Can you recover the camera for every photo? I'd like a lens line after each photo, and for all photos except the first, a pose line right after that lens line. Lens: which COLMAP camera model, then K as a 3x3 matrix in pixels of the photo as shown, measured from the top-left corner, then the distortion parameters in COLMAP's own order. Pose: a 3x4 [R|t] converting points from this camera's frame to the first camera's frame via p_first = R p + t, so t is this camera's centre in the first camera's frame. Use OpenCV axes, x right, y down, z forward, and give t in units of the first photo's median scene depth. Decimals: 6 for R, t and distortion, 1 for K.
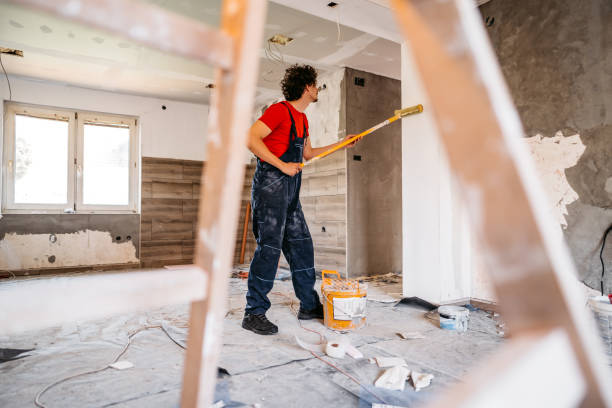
lens RADIAL K [[417.2, 0, 306.0], [0, 417.2, 204.0], [0, 0, 1]] dist [-0.028029, 0.039377]
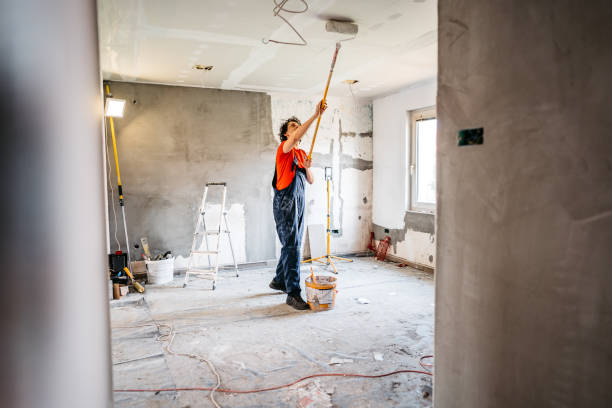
lens RADIAL K [[417.2, 0, 306.0], [0, 417.2, 204.0], [0, 0, 1]] dist [-0.028029, 0.039377]
pose [[-0.191382, 0.075717, -0.978591, 0.445201], [0.037949, 0.996845, 0.069708, -0.085559], [0.980782, -0.023796, -0.193652, 0.923748]]
